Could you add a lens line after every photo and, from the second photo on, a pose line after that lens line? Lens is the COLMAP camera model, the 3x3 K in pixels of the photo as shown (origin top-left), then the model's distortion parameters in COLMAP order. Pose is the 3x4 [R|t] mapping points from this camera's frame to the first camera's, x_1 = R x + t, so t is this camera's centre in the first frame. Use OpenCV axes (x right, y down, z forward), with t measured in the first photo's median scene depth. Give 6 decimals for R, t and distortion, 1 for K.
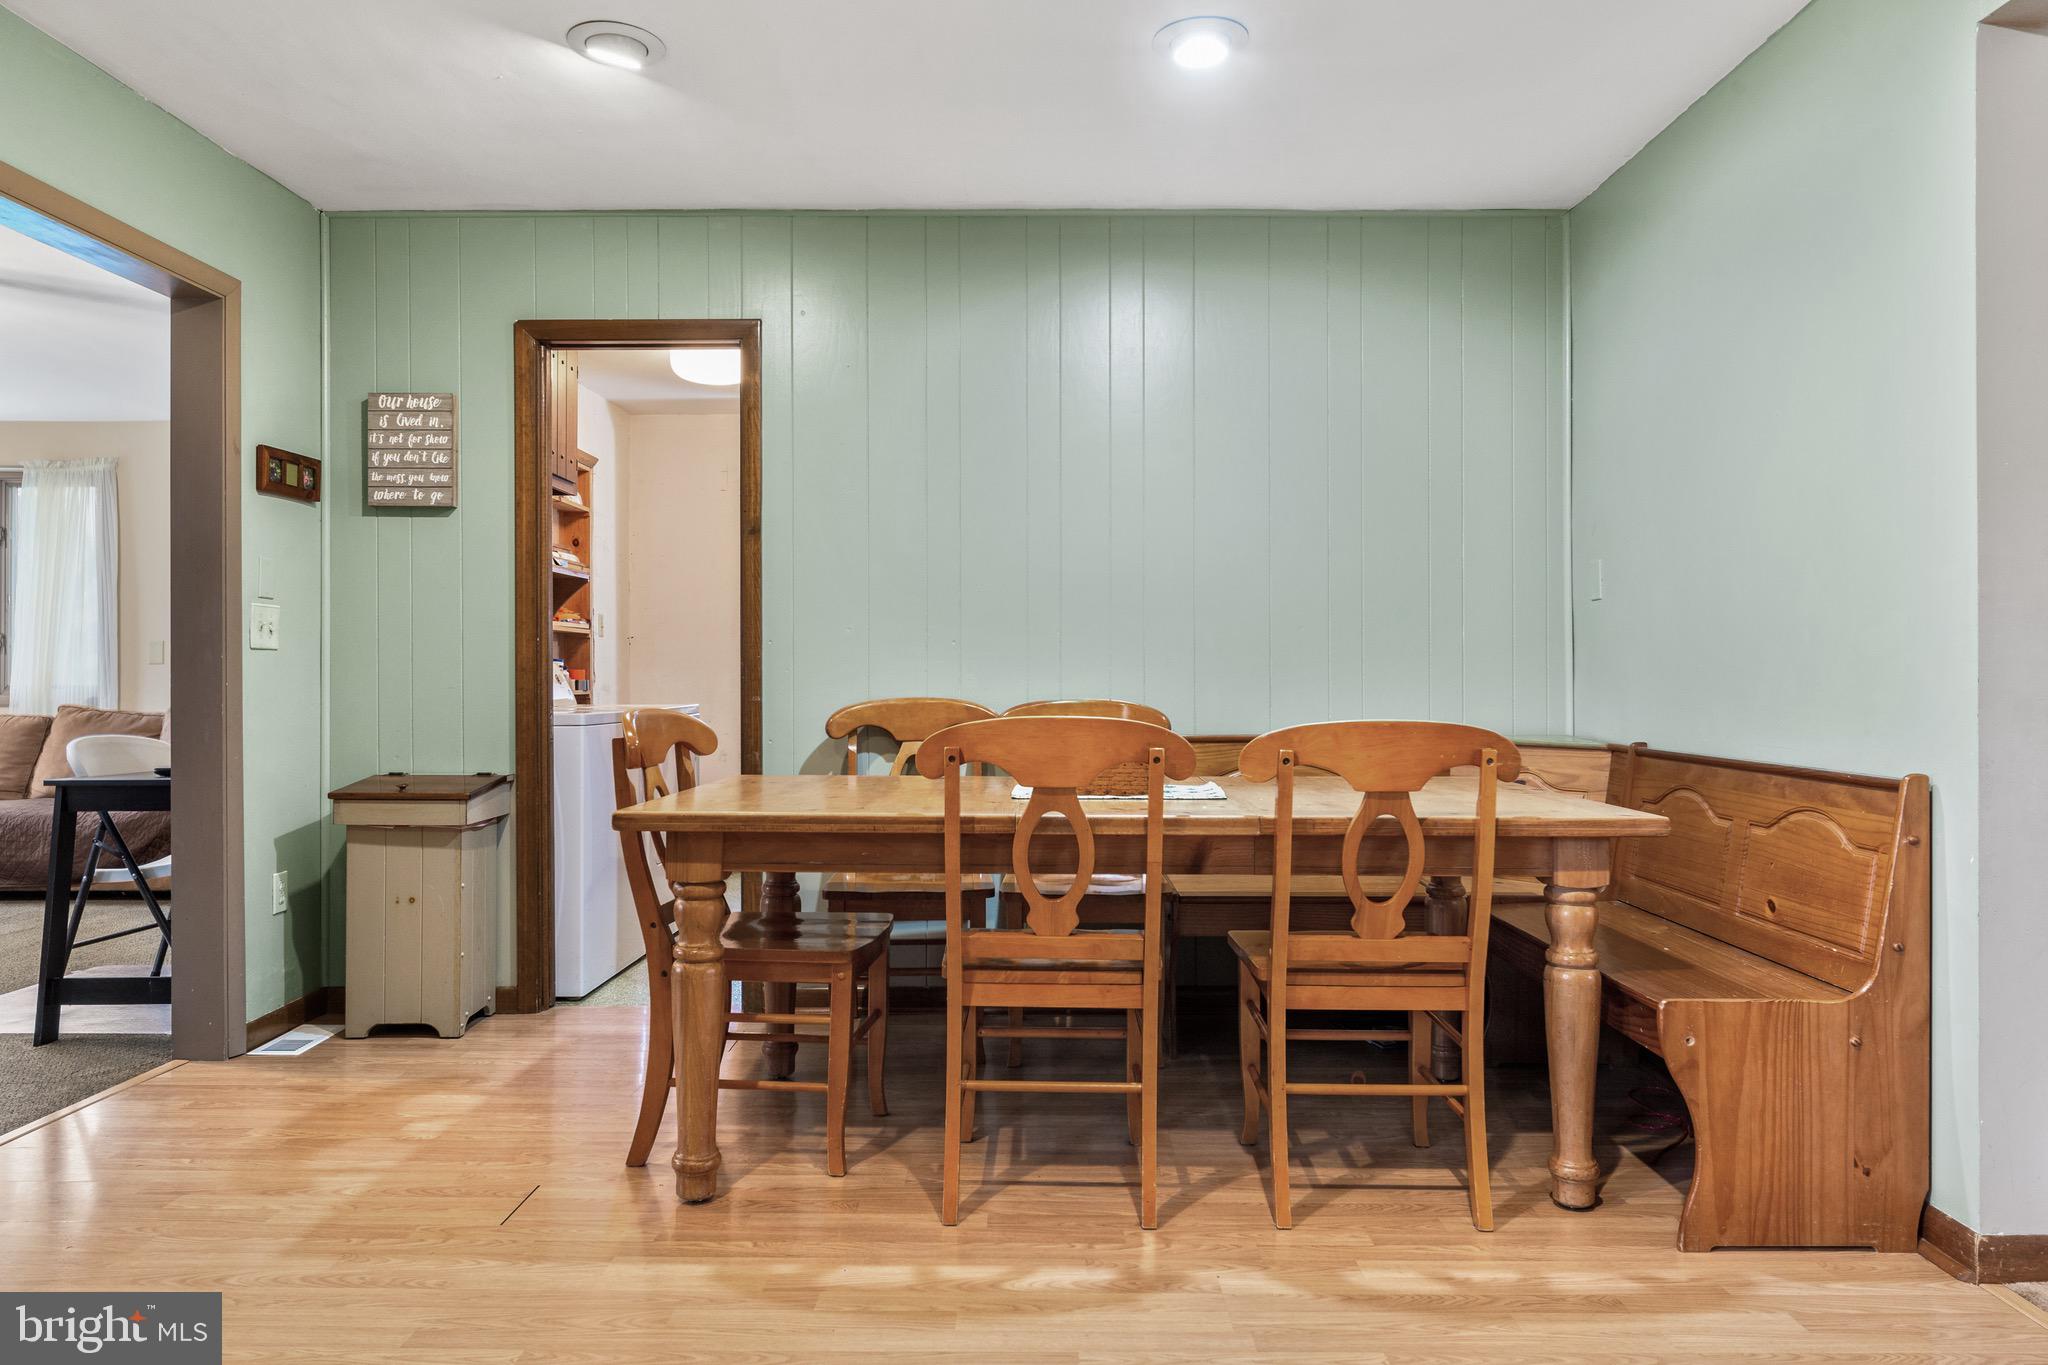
lens RADIAL K [[1354.1, 0, 1023.4], [0, 1354.1, 686.5], [0, 0, 1]] dist [-0.006069, -0.006887]
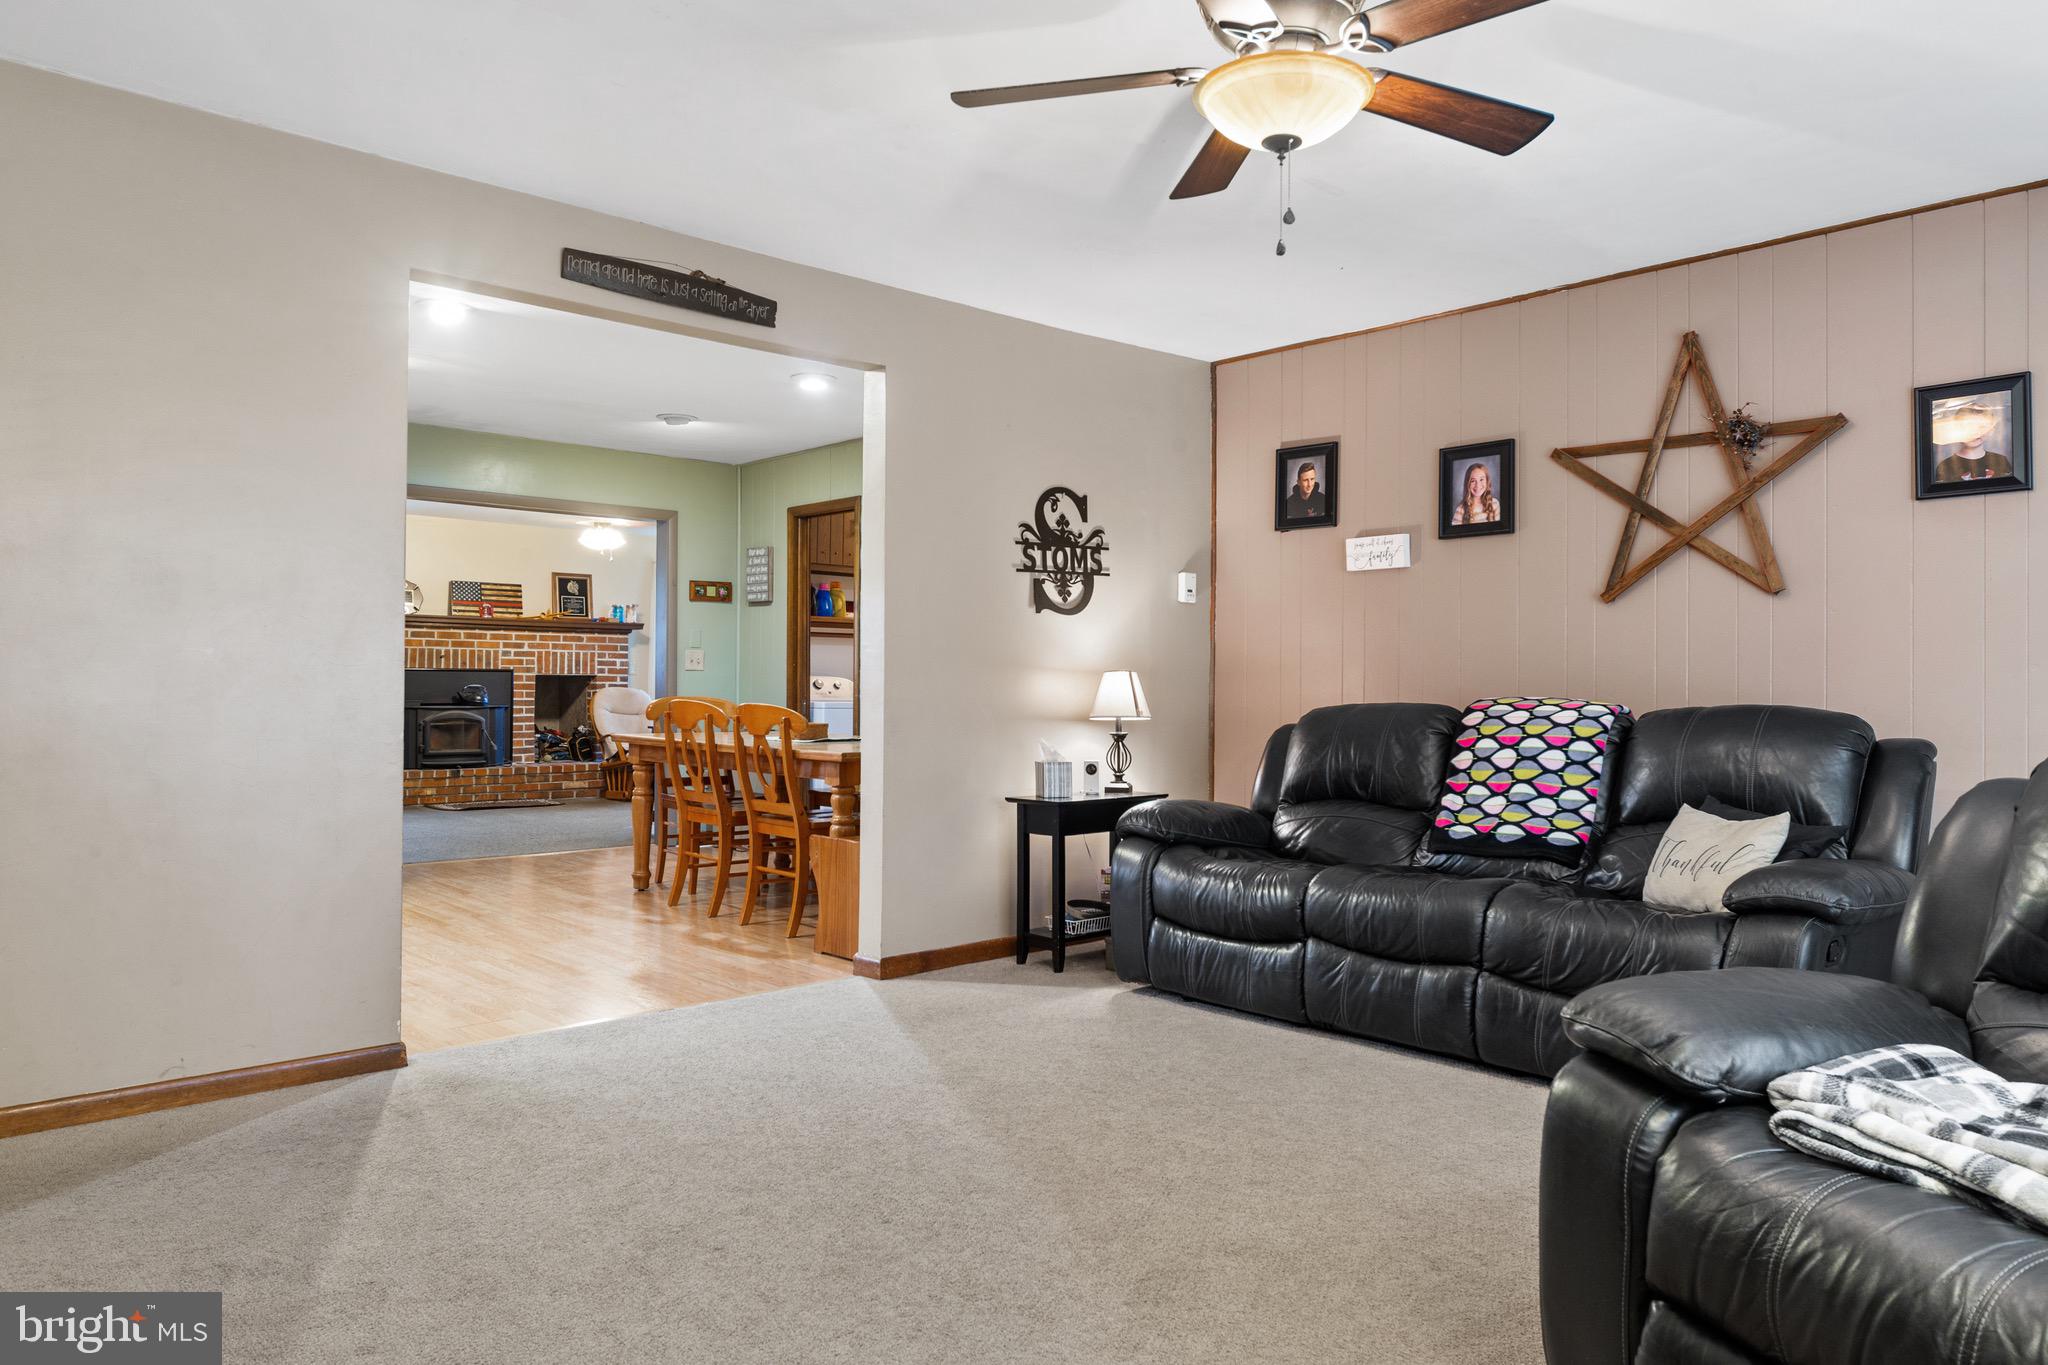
lens RADIAL K [[1354.1, 0, 1024.8], [0, 1354.1, 684.2], [0, 0, 1]] dist [-0.006069, -0.006887]
pose [[0.688599, 0.002004, -0.725140, 1.370722], [-0.005212, 0.999984, -0.002186, -0.002274], [0.725124, 0.005285, 0.688598, -0.149347]]
